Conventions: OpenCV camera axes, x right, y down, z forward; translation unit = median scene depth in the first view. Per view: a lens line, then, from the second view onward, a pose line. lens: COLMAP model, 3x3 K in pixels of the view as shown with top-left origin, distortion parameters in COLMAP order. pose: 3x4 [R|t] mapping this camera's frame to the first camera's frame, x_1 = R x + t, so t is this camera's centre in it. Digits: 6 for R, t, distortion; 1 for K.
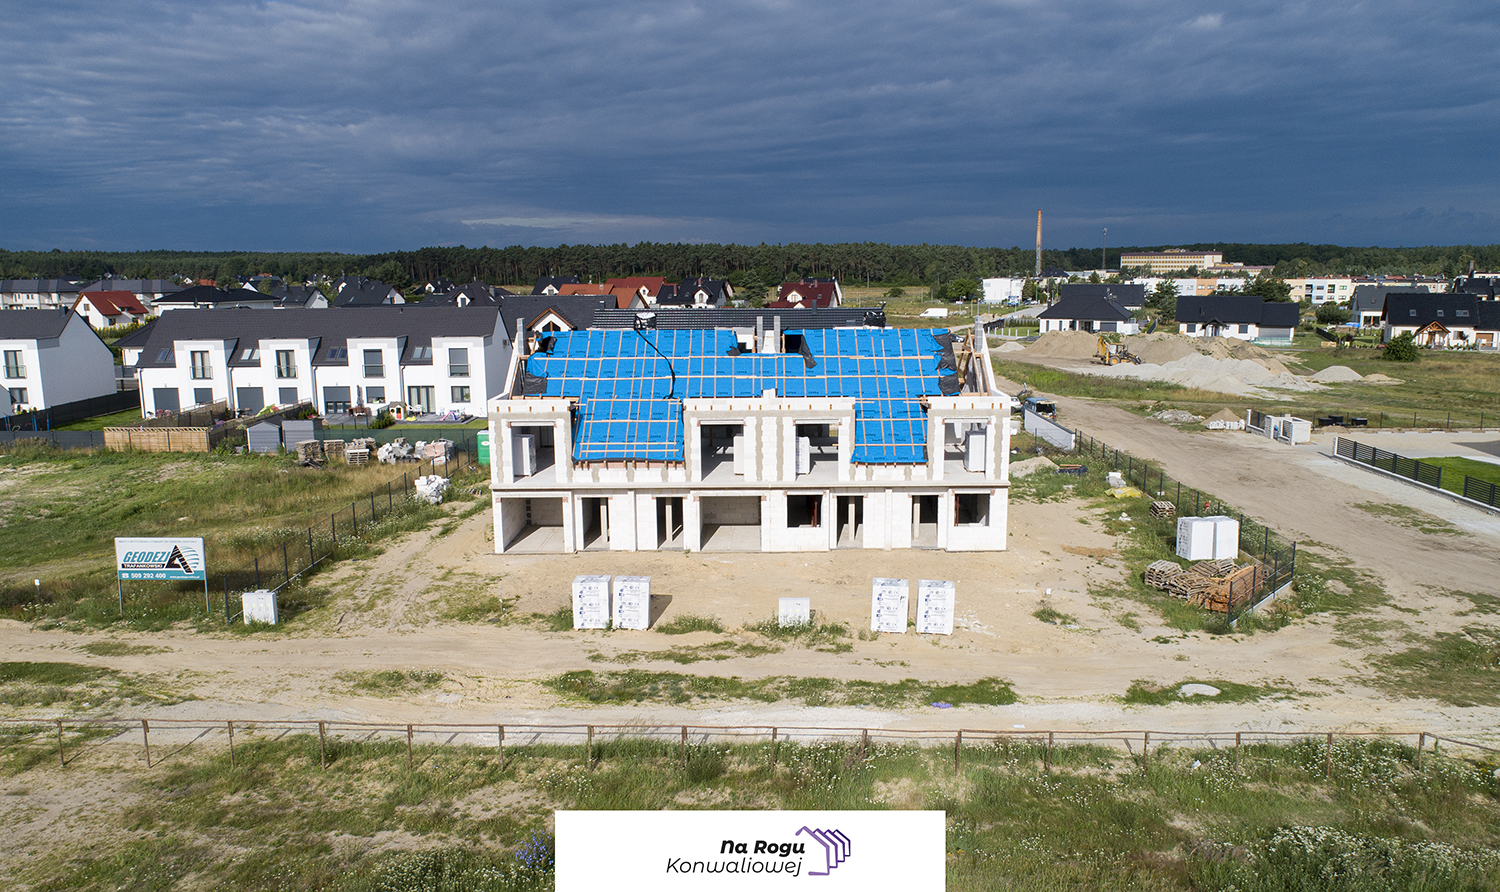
lens RADIAL K [[1176.2, 0, 733.7], [0, 1176.2, 474.3], [0, 0, 1]] dist [-0.019777, 0.002453]
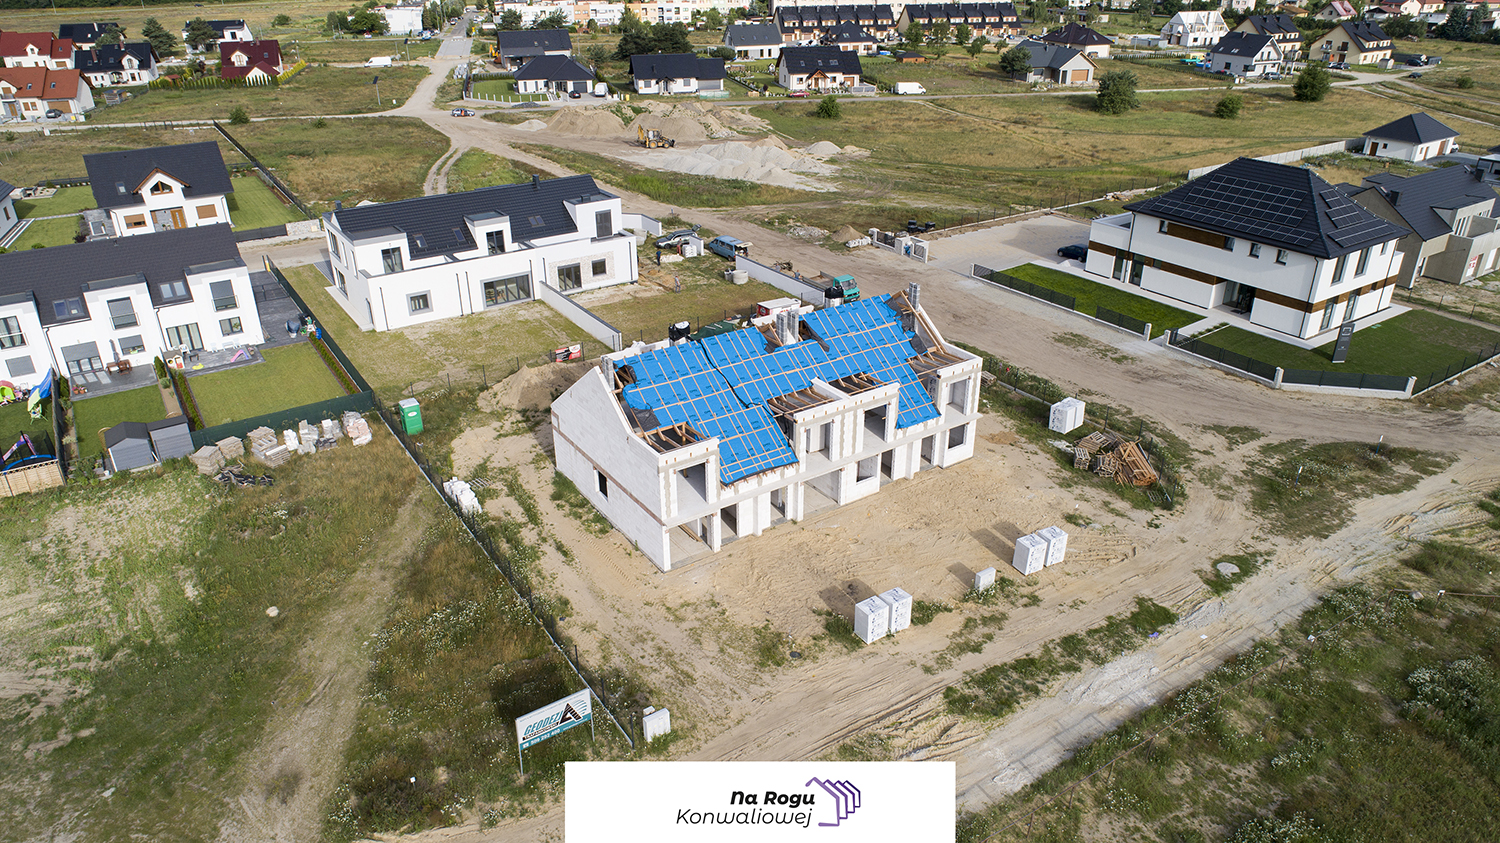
lens RADIAL K [[1003.7, 0, 707.9], [0, 1003.7, 422.2], [0, 0, 1]] dist [-0.014936, -0.001010]
pose [[0.831494, -0.251198, 0.495498, -0.646174], [0.107664, 0.947885, 0.299870, -0.384389], [-0.545002, -0.195993, 0.815206, 0.182338]]
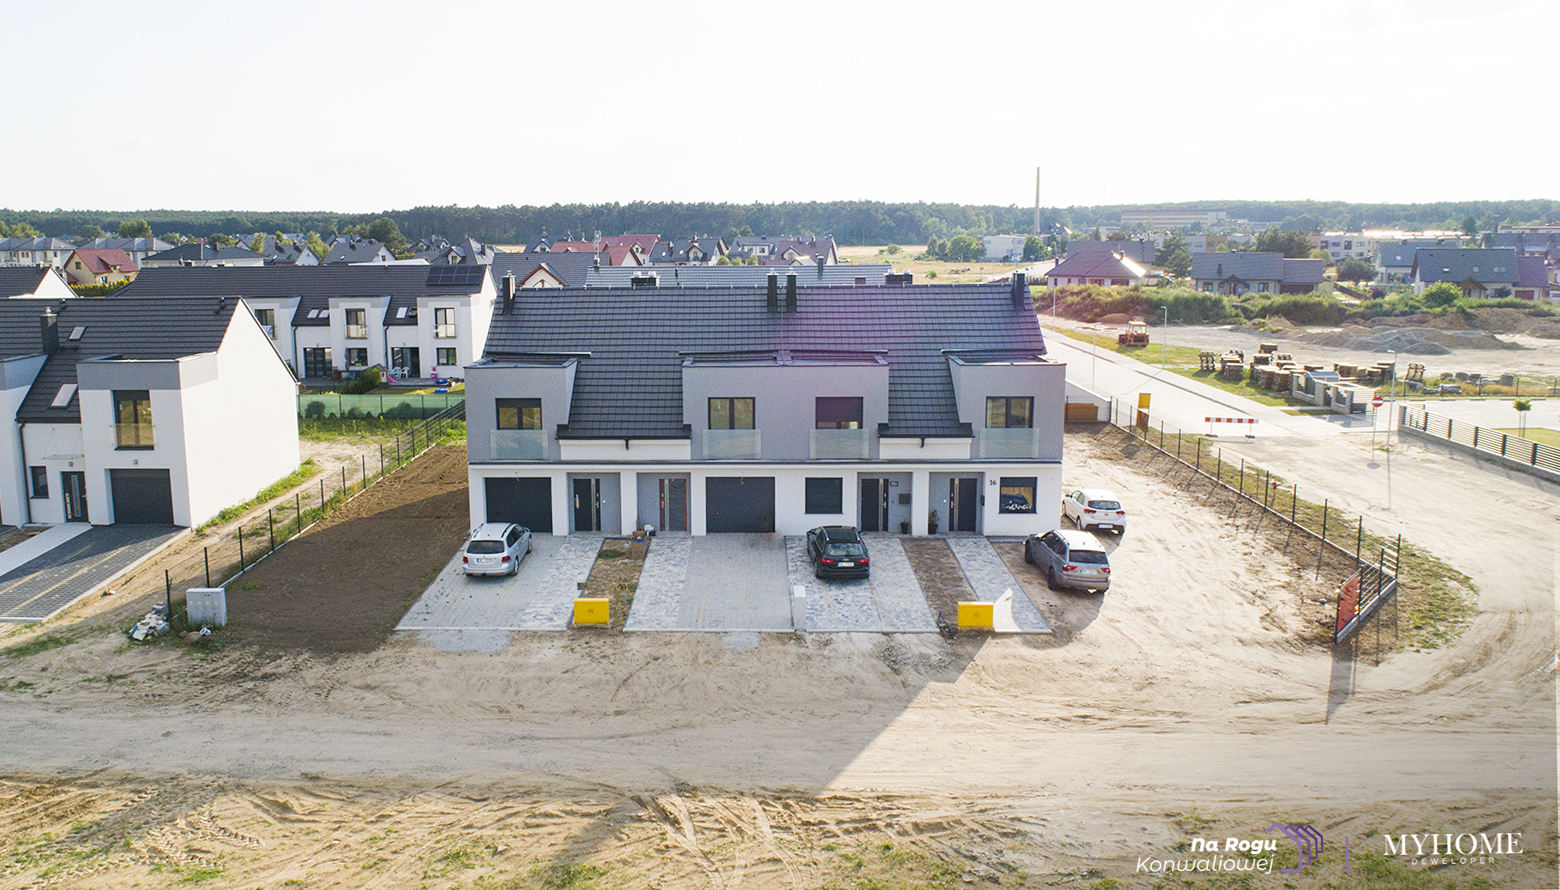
lens RADIAL K [[1173.5, 0, 674.2], [0, 1173.5, 443.5], [0, 0, 1]] dist [-0.022195, 0.004202]
pose [[0.999071, 0.004322, -0.042877, -0.015676], [-0.003938, 0.999951, 0.009048, -0.013595], [0.042914, -0.008871, 0.999039, 0.120458]]
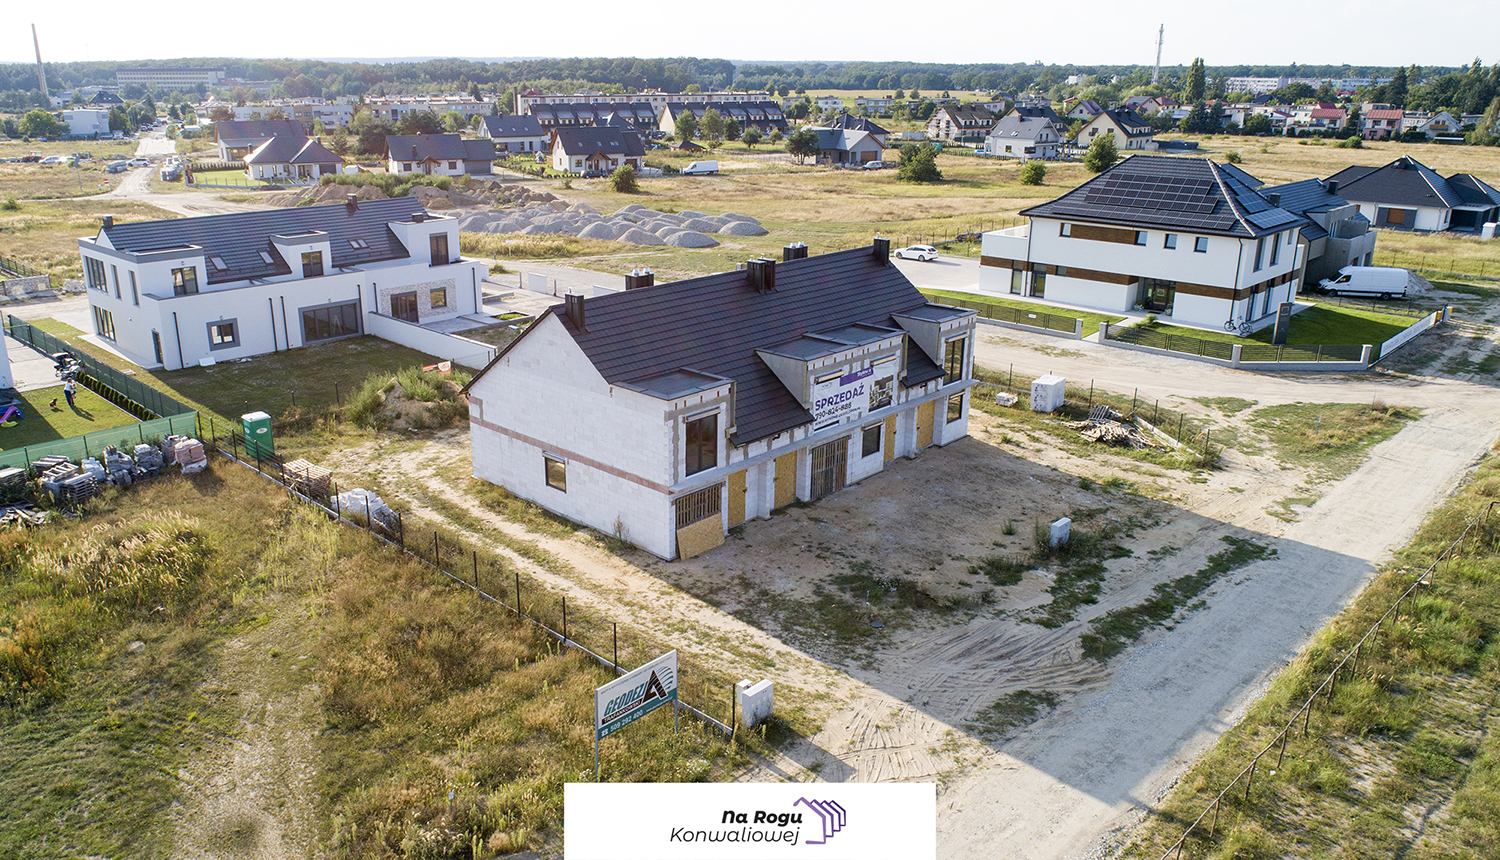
lens RADIAL K [[1128.4, 0, 648.3], [0, 1128.4, 428.6], [0, 0, 1]] dist [-0.022195, 0.004202]
pose [[0.704148, -0.214207, 0.676971, -0.805299], [0.123392, 0.975819, 0.180423, -0.197118], [-0.699249, -0.043511, 0.713553, 0.398126]]
